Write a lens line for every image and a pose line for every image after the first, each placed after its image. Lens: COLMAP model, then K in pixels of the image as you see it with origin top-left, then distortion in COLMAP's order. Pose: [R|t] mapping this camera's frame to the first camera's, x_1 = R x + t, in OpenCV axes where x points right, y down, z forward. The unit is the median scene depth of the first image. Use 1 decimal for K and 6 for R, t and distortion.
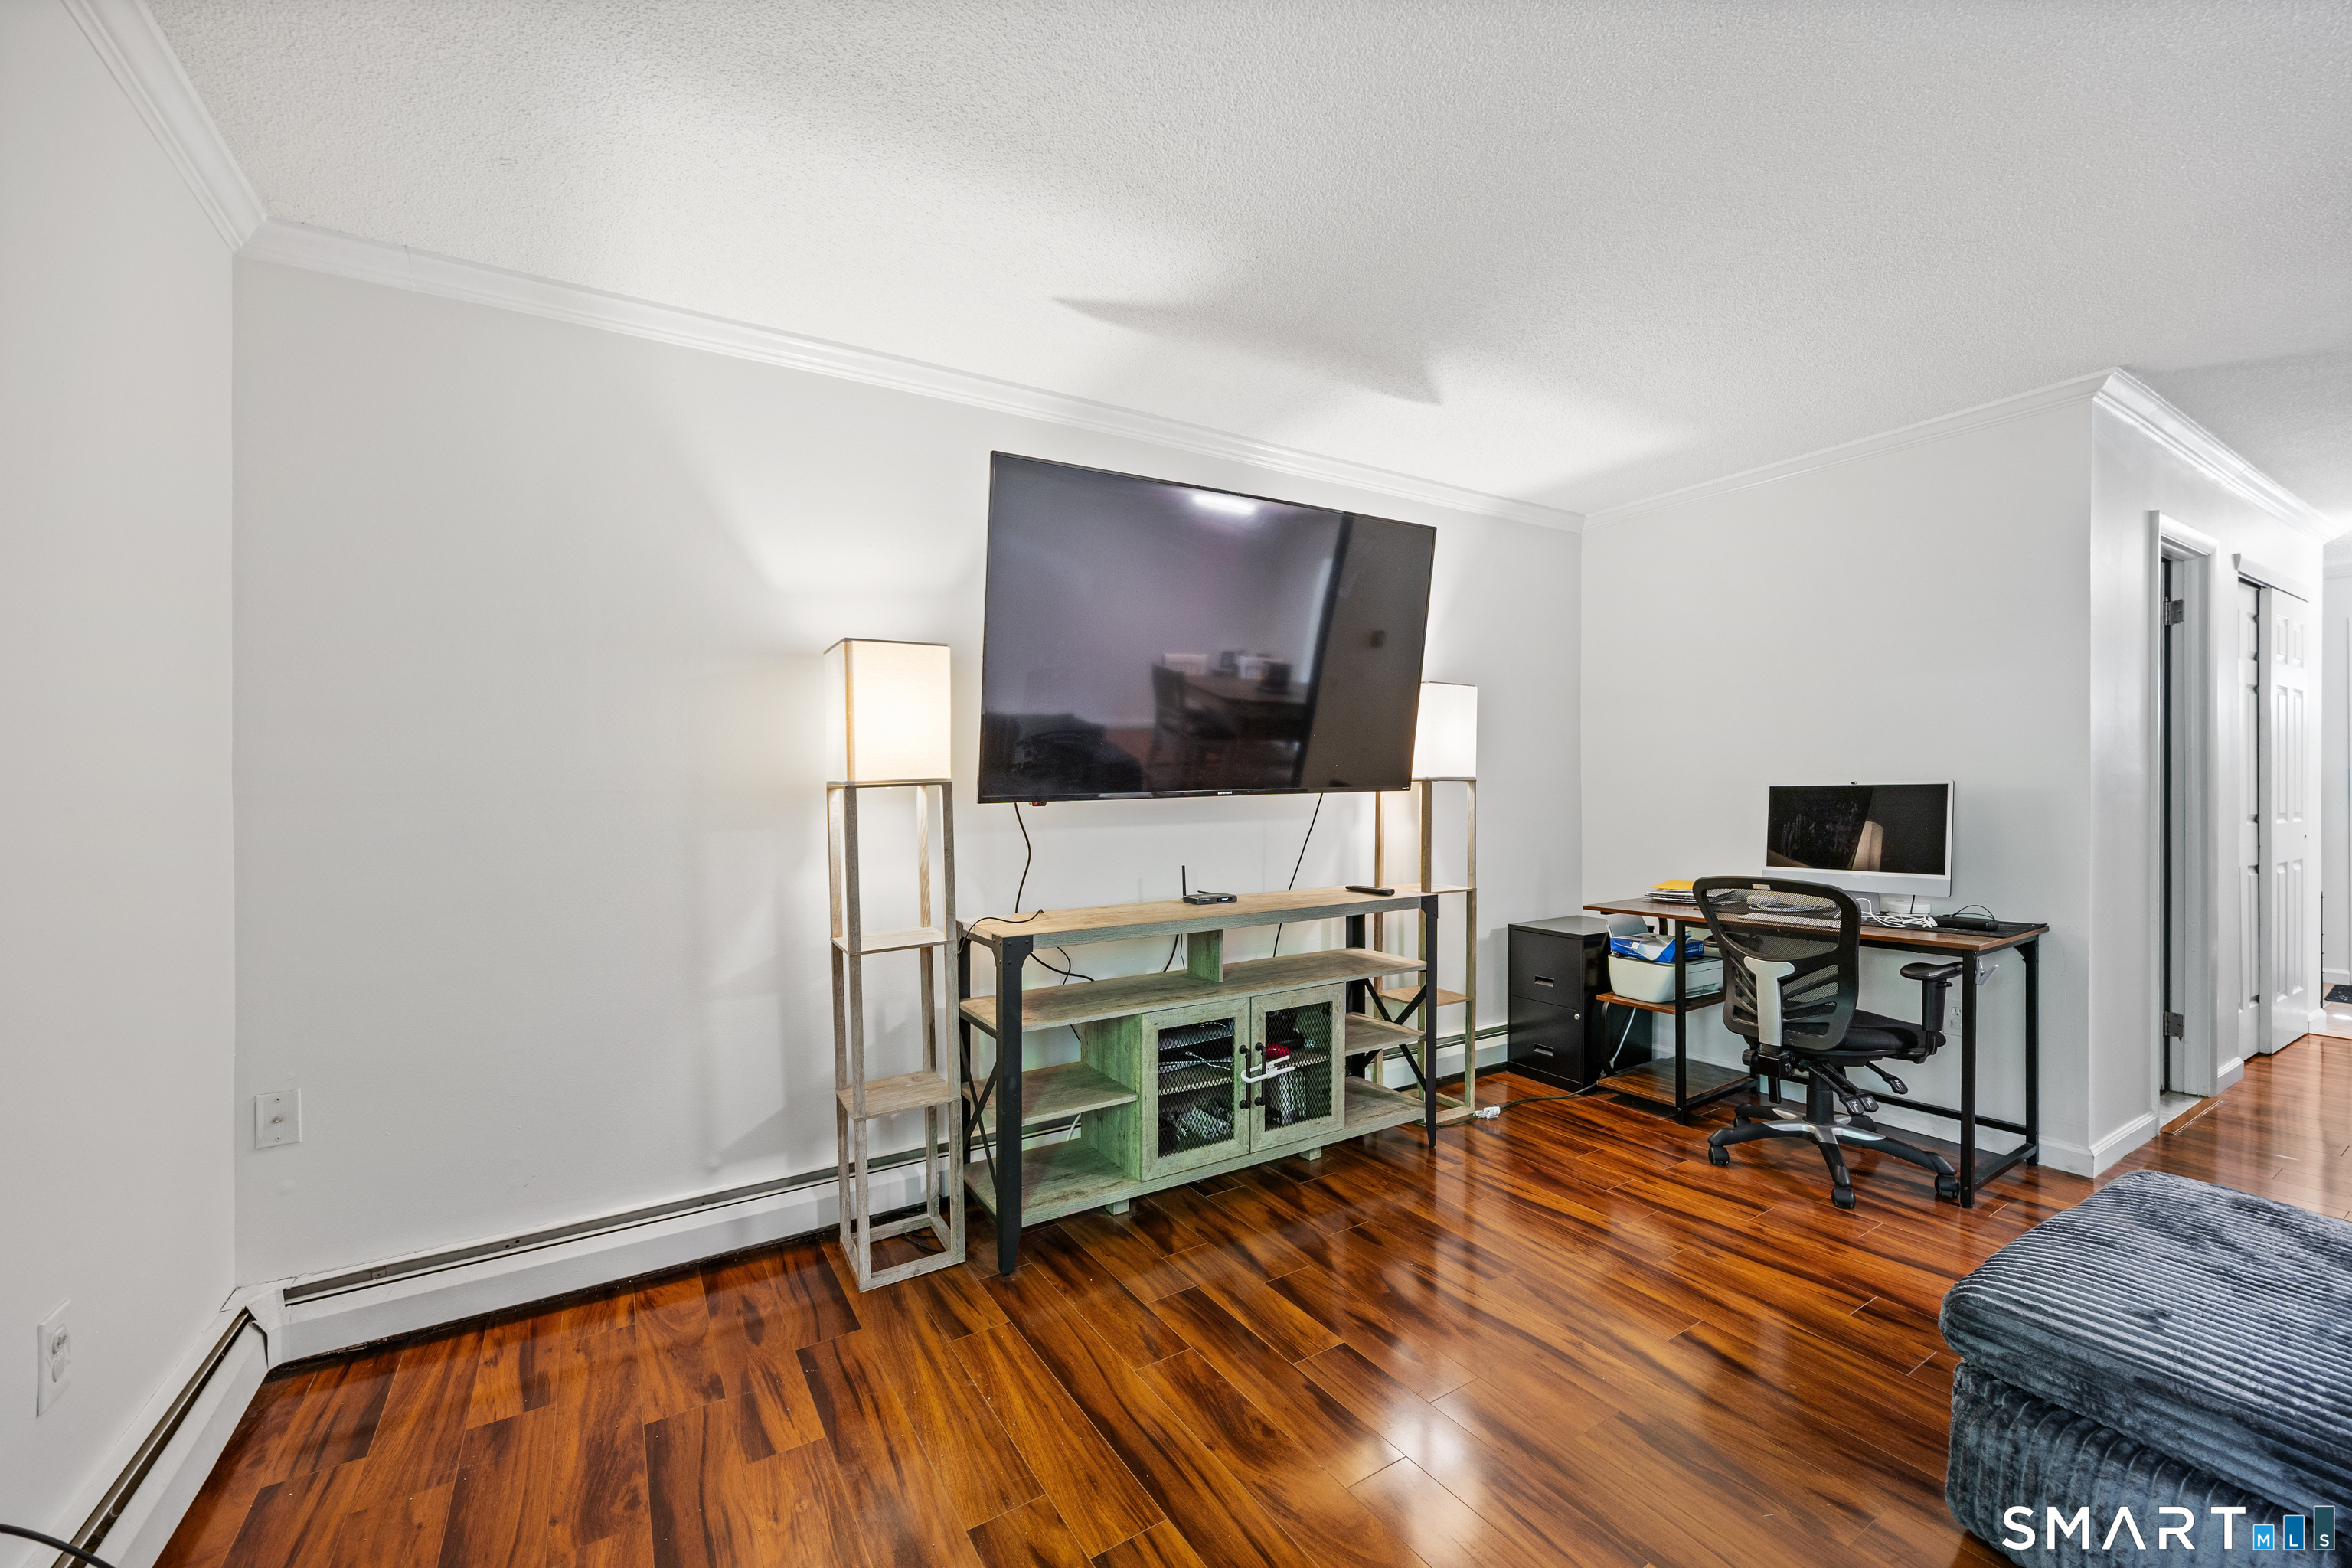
lens RADIAL K [[918.7, 0, 1171.9], [0, 918.7, 791.4], [0, 0, 1]] dist [0.000109, 0.000241]
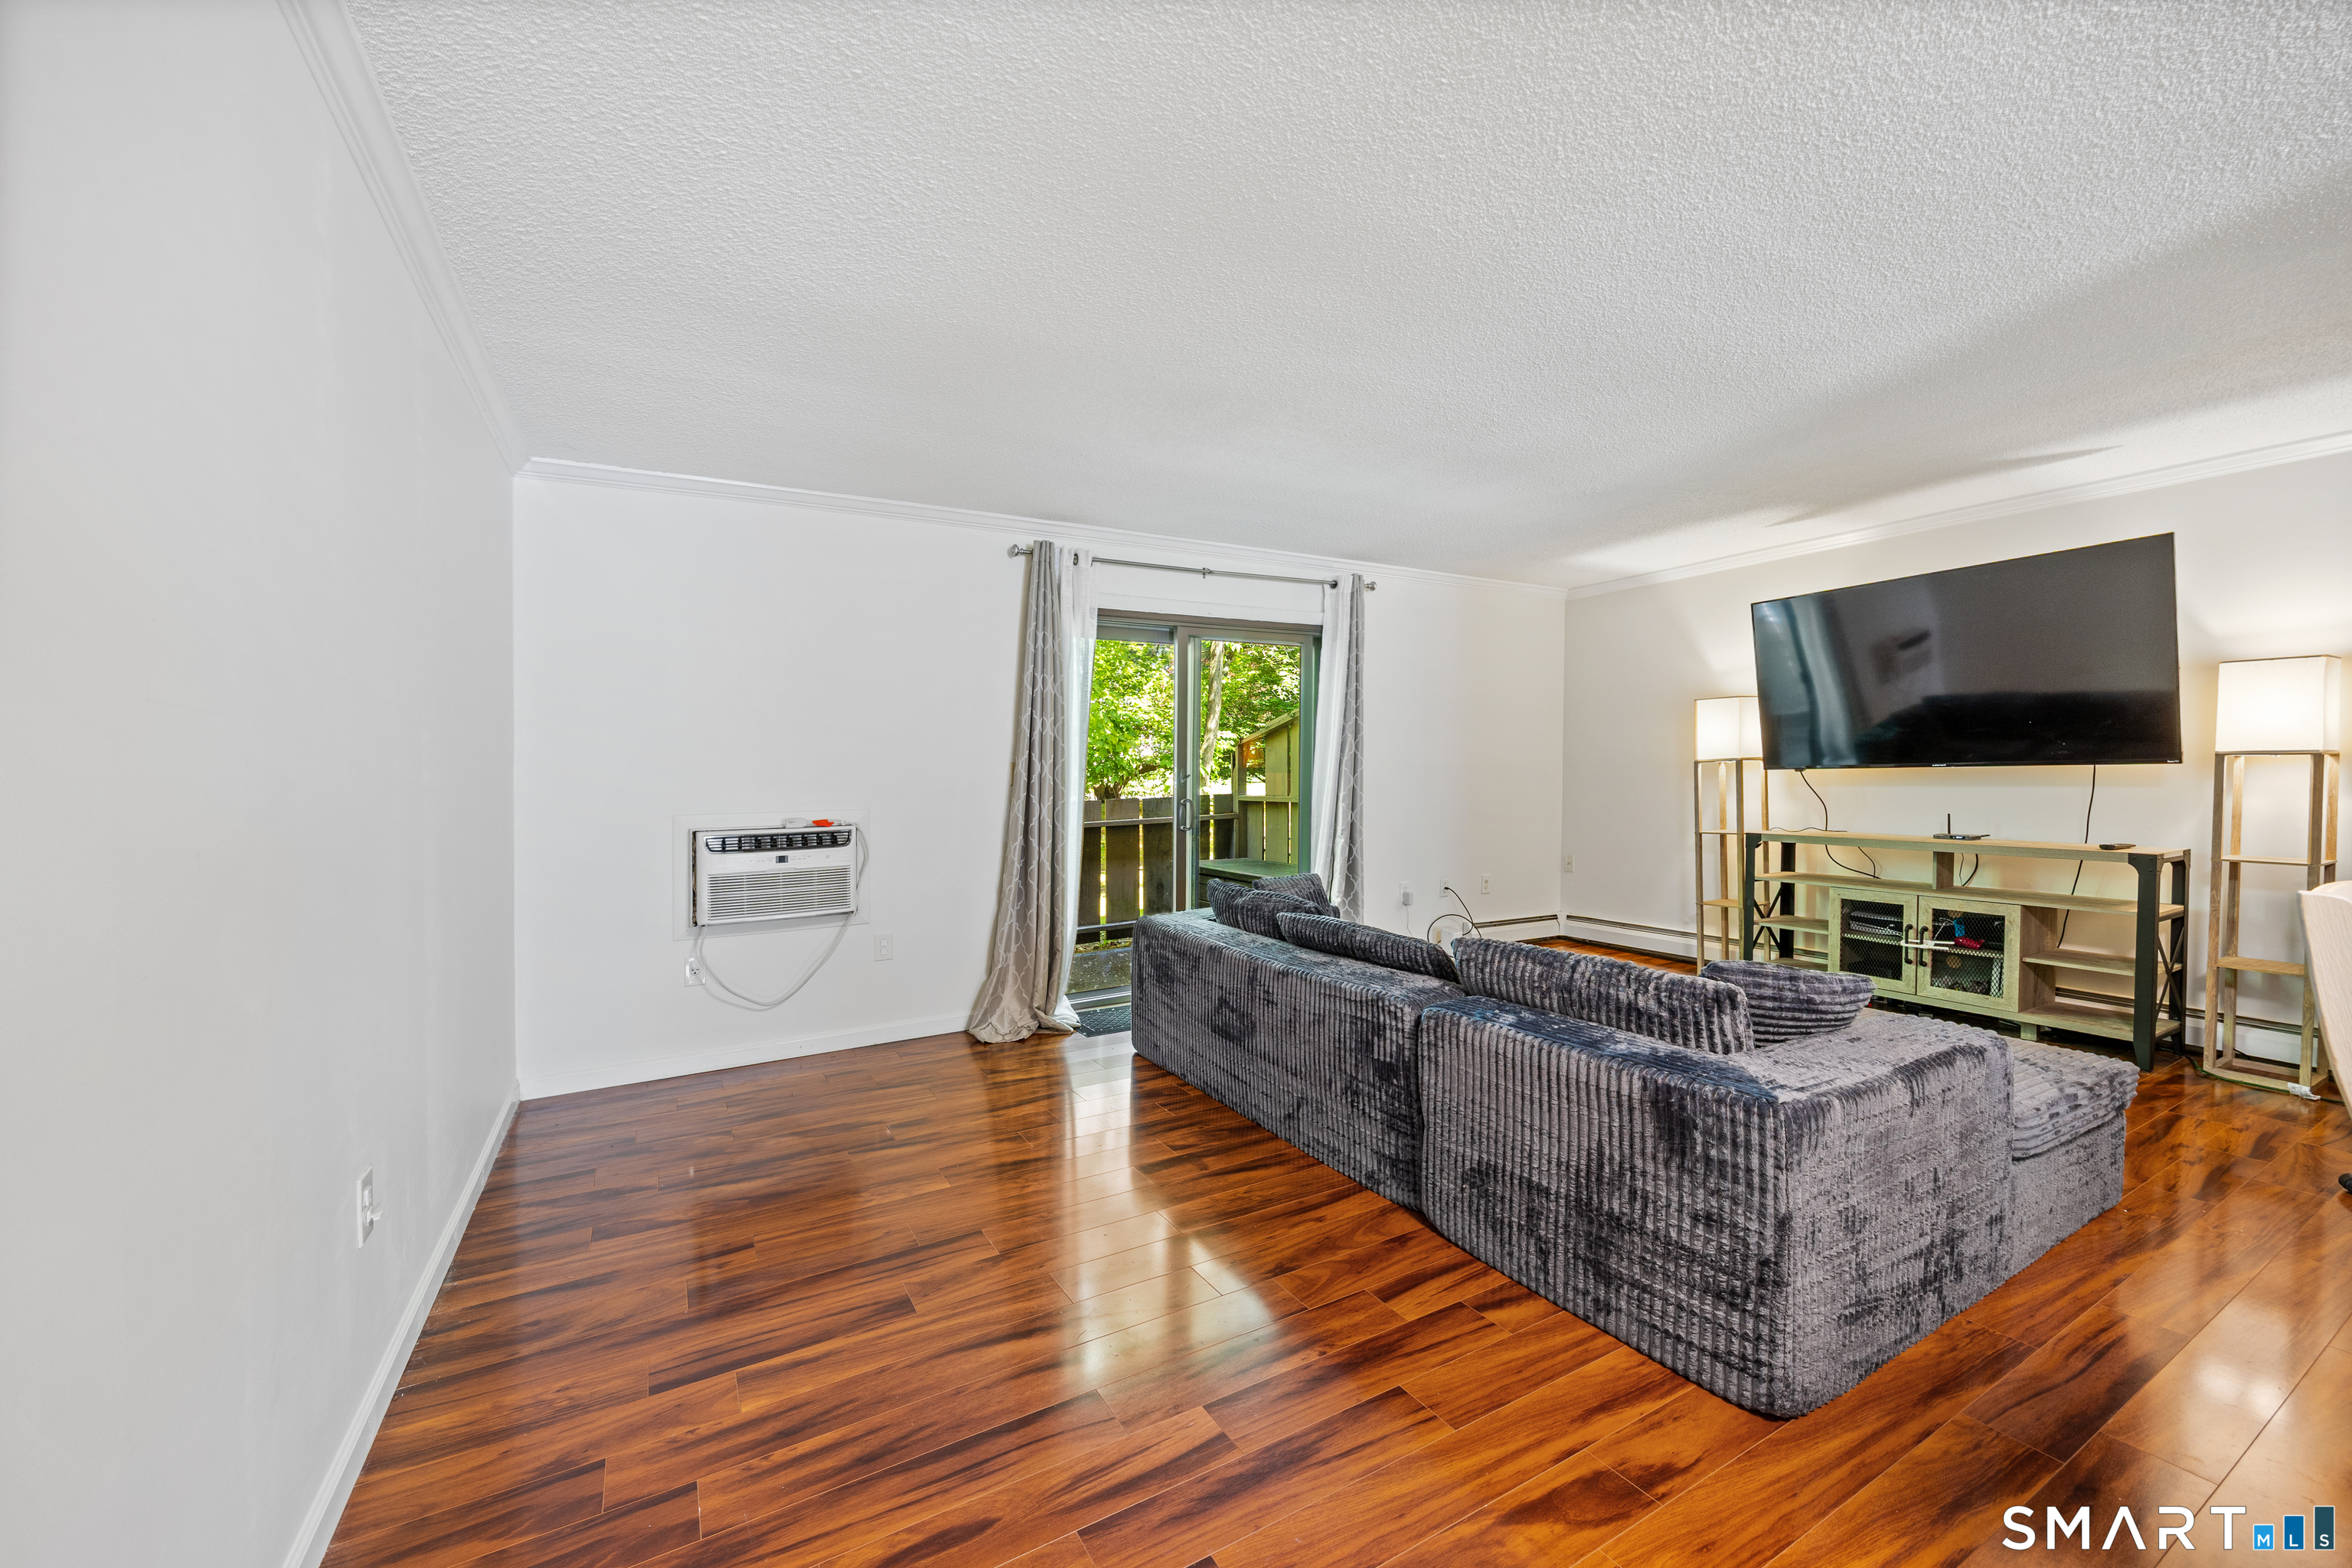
lens RADIAL K [[918.7, 0, 1160.0], [0, 918.7, 783.0], [0, 0, 1]] dist [0.000109, 0.000241]
pose [[-0.038134, 0.029899, -0.998825, 1.866317], [0.012738, 0.999486, 0.029432, -0.035236], [0.999191, -0.011601, -0.038495, -0.261250]]
